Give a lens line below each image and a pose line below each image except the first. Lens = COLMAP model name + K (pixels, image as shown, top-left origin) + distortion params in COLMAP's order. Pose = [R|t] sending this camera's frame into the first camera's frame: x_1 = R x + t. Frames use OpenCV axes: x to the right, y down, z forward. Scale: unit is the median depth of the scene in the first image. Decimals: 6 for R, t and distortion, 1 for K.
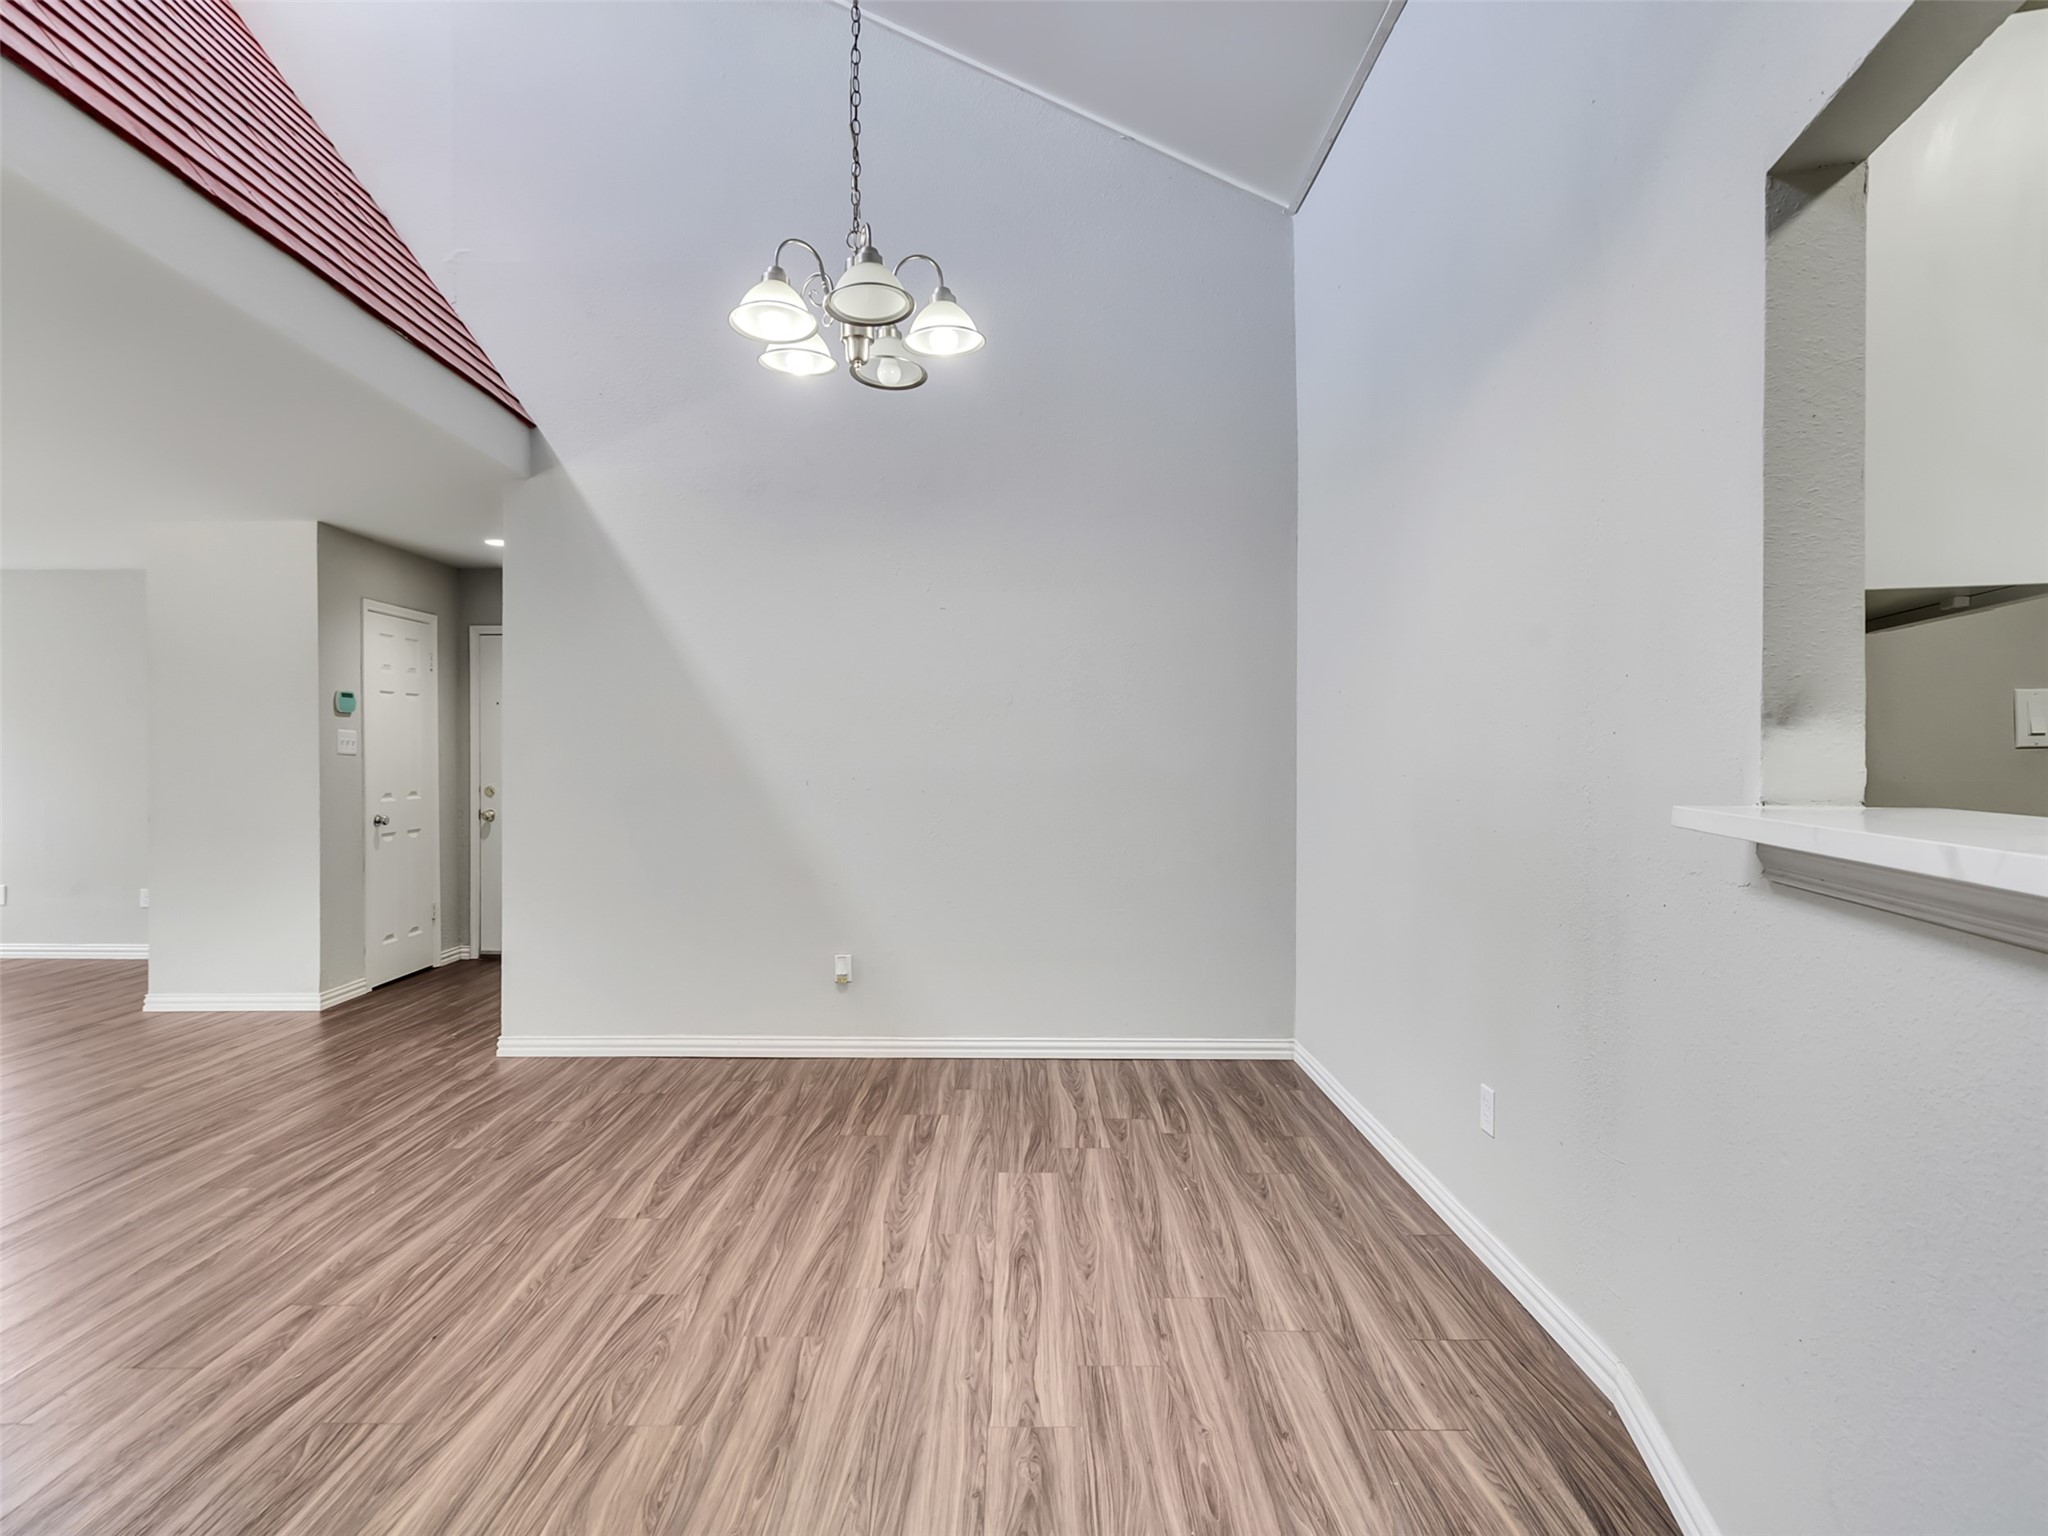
lens RADIAL K [[1052.0, 0, 1008.5], [0, 1052.0, 762.0], [0, 0, 1]] dist [-0.006607, 0.004475]
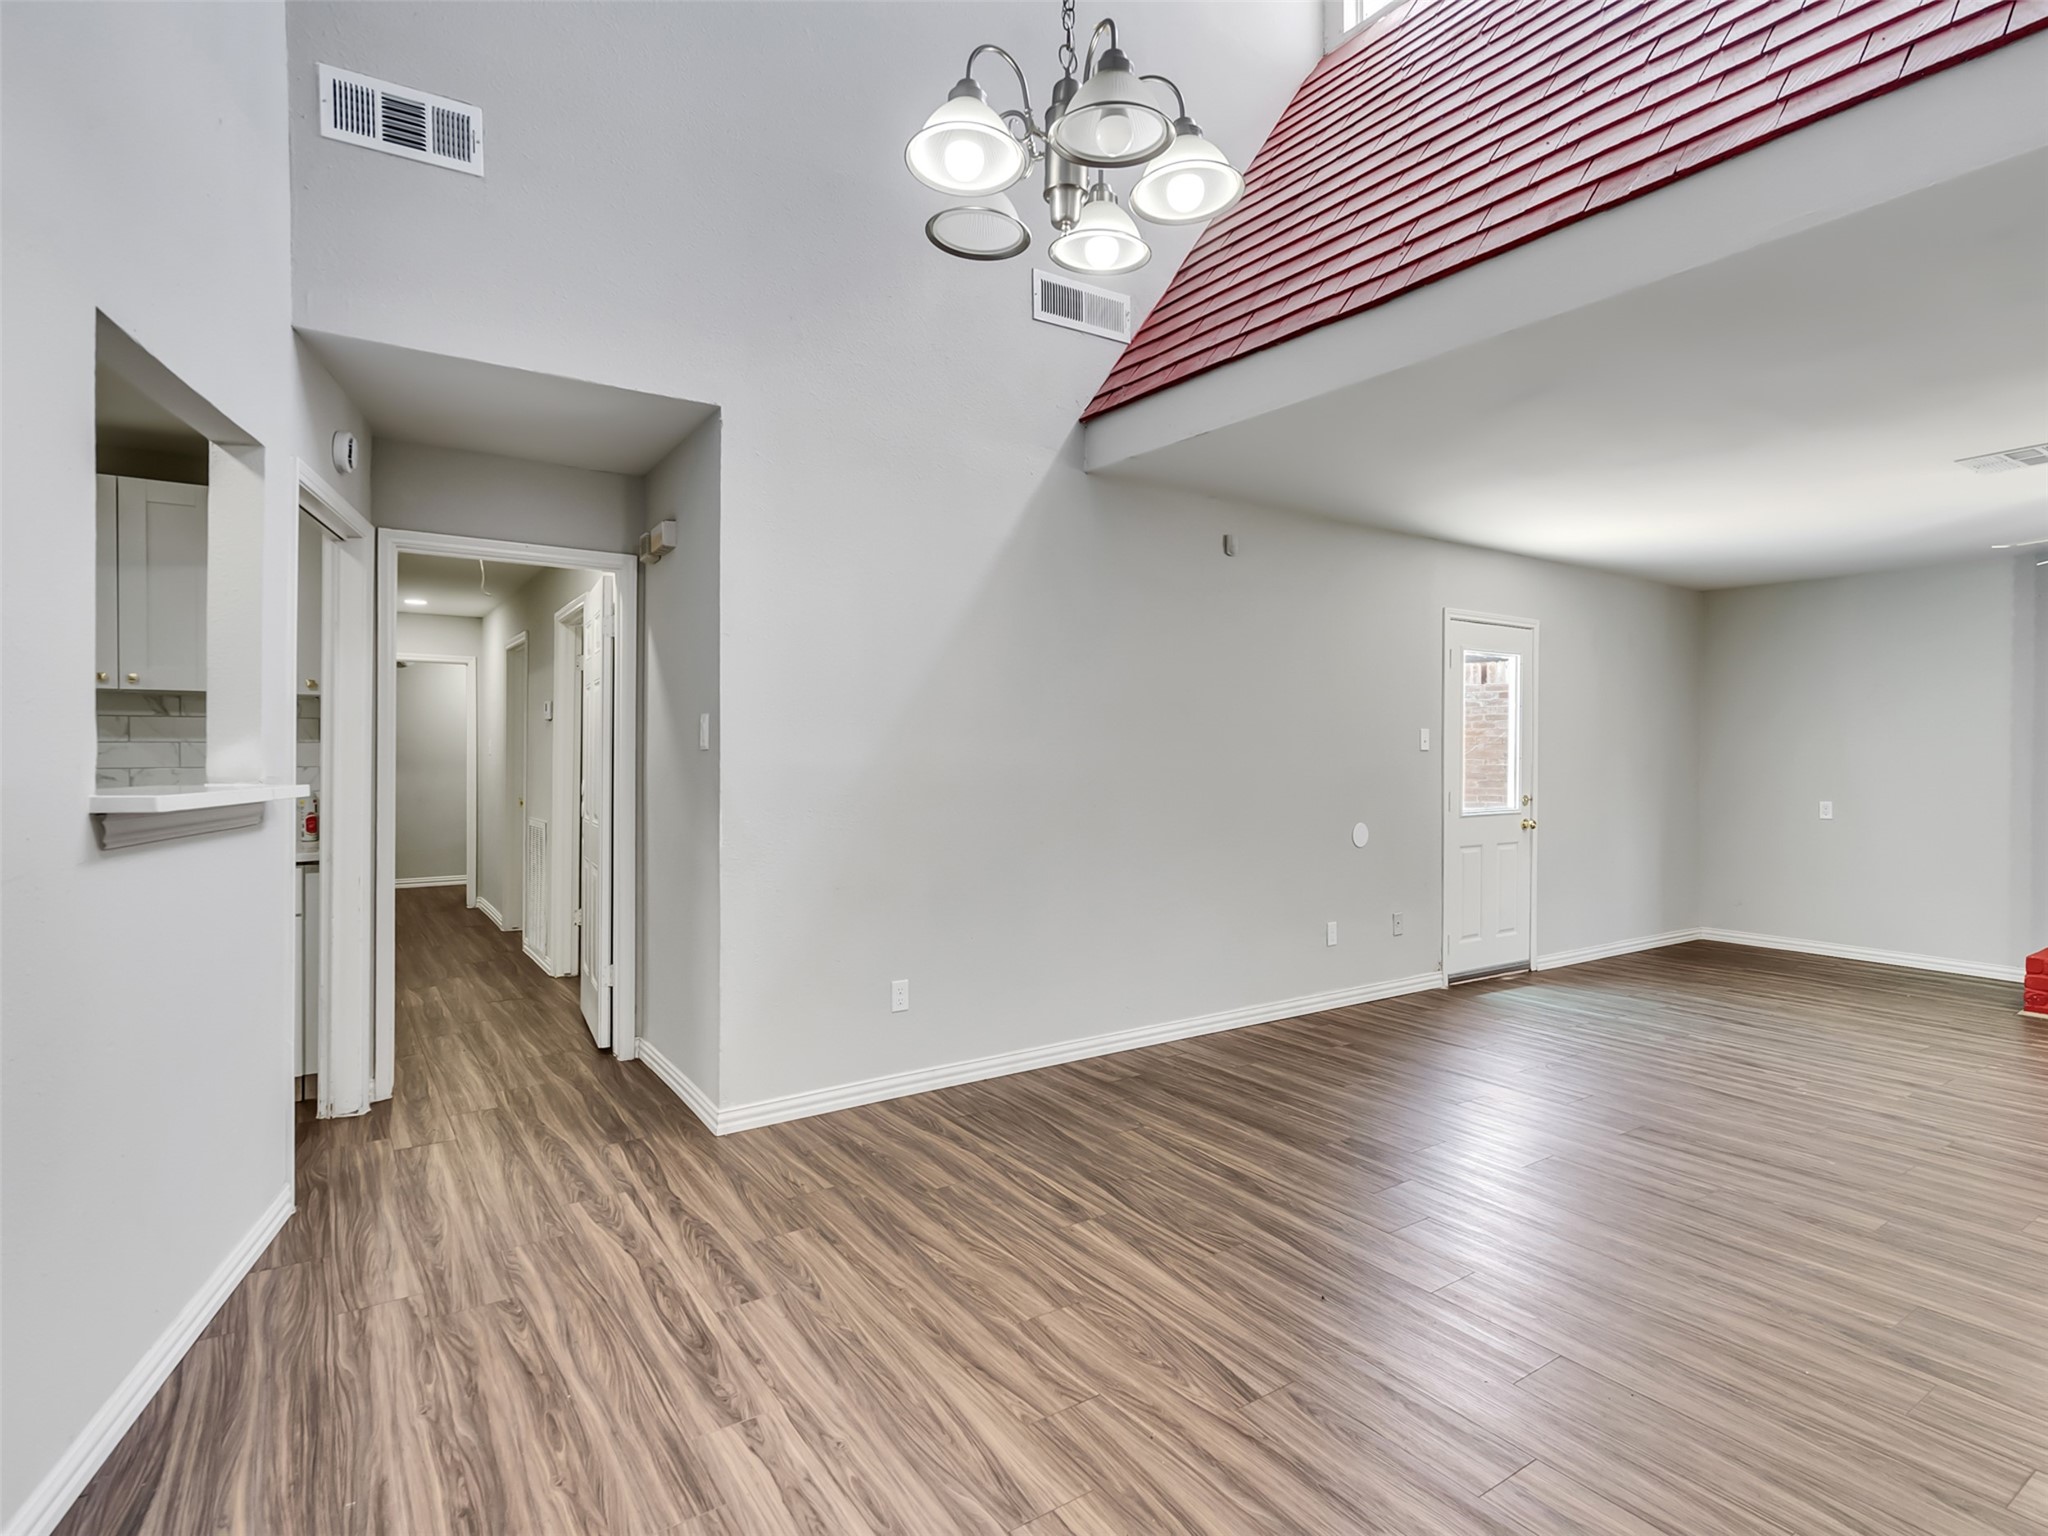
lens RADIAL K [[1052.0, 0, 1008.9], [0, 1052.0, 756.1], [0, 0, 1]] dist [-0.006607, 0.004475]
pose [[-0.829568, -0.002875, -0.558398, 0.283689], [-0.005707, 0.999978, 0.003330, -0.008786], [0.558376, 0.005949, -0.829566, 1.496075]]
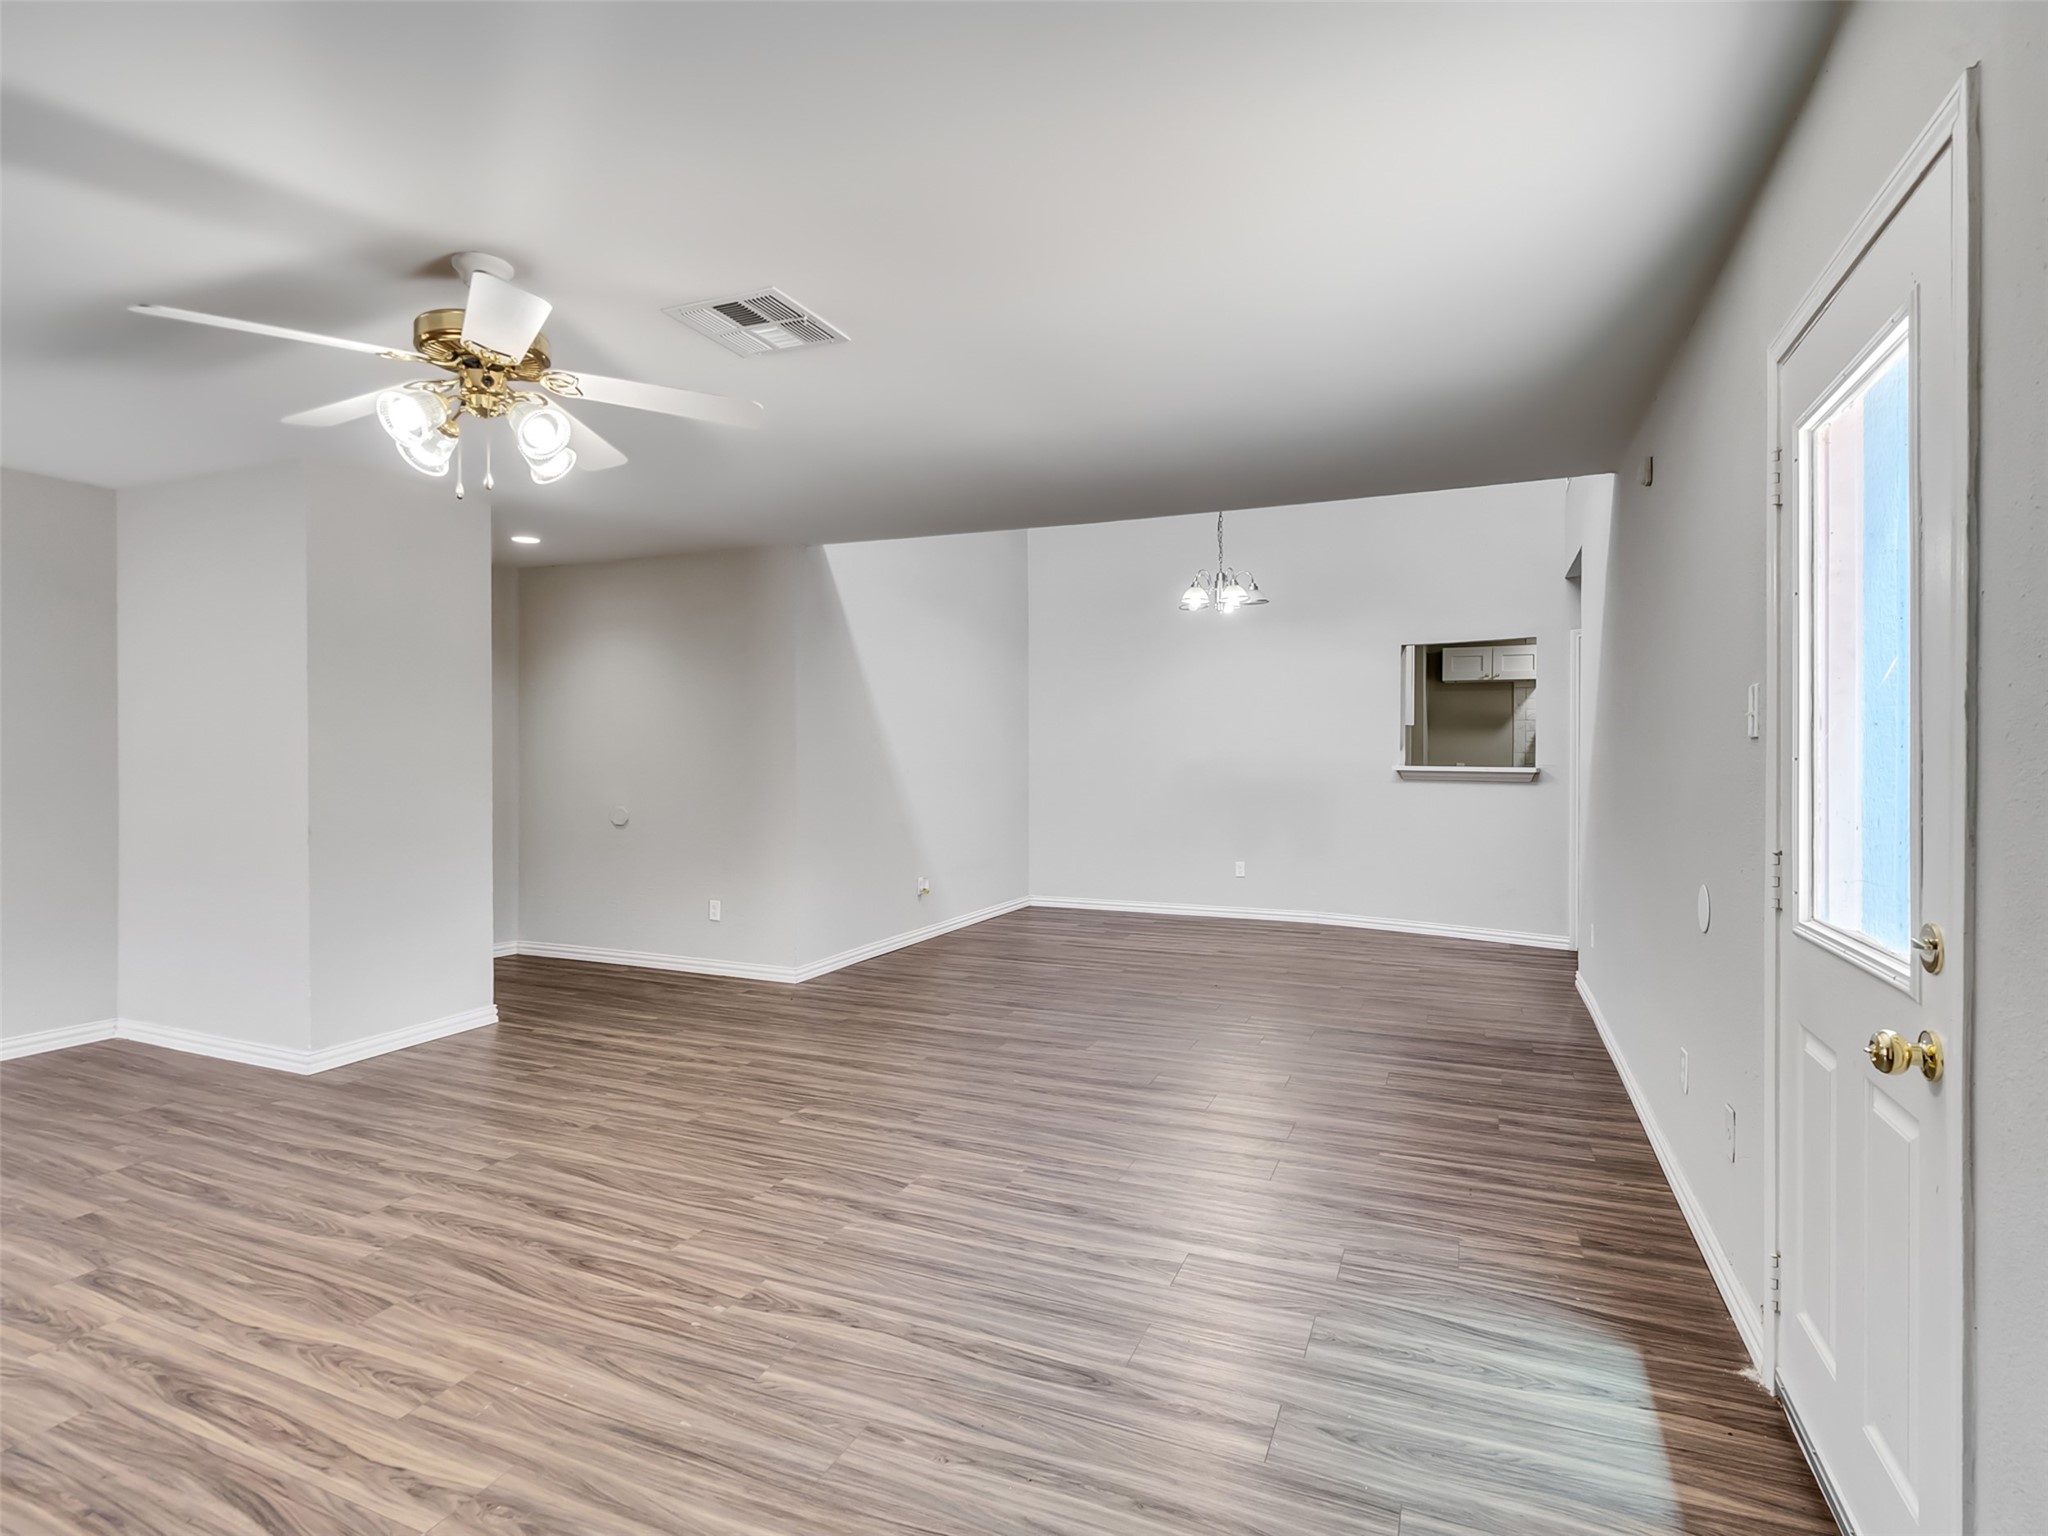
lens RADIAL K [[1052.0, 0, 1005.8], [0, 1052.0, 757.3], [0, 0, 1]] dist [-0.006607, 0.004475]
pose [[0.401165, -0.002178, 0.916003, -2.670601], [0.002790, 0.999995, 0.001155, -0.004476], [-0.916001, 0.002093, 0.401169, 0.391863]]
